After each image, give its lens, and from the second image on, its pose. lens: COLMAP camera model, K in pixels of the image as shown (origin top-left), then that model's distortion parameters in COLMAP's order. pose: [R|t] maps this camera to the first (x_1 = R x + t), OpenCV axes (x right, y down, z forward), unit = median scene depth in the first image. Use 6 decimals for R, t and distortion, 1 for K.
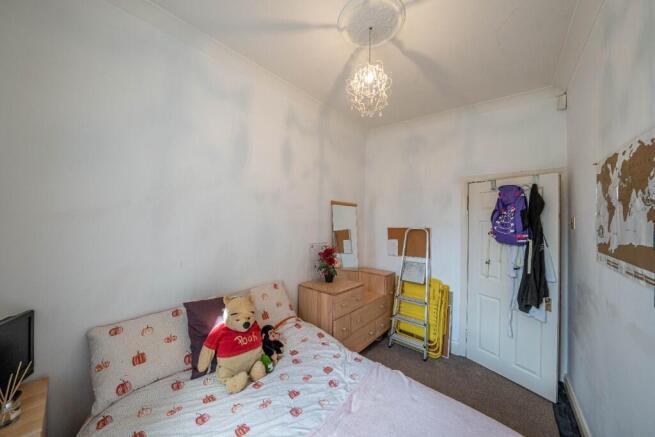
lens RADIAL K [[226.0, 0, 327.8], [0, 226.0, 216.6], [0, 0, 1]] dist [-0.014904, 0.000287]
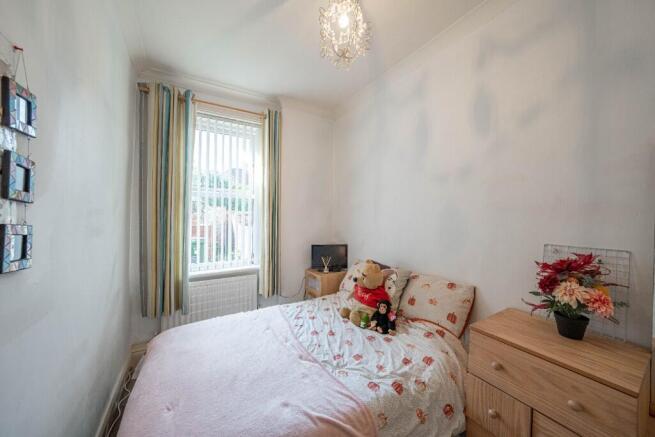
lens RADIAL K [[226.0, 0, 327.8], [0, 226.0, 216.6], [0, 0, 1]] dist [-0.014904, 0.000287]
pose [[-0.311179, -0.019536, -0.950150, 0.734889], [0.004603, 0.999746, -0.022064, 0.088661], [0.950340, -0.011239, -0.311010, 0.916918]]
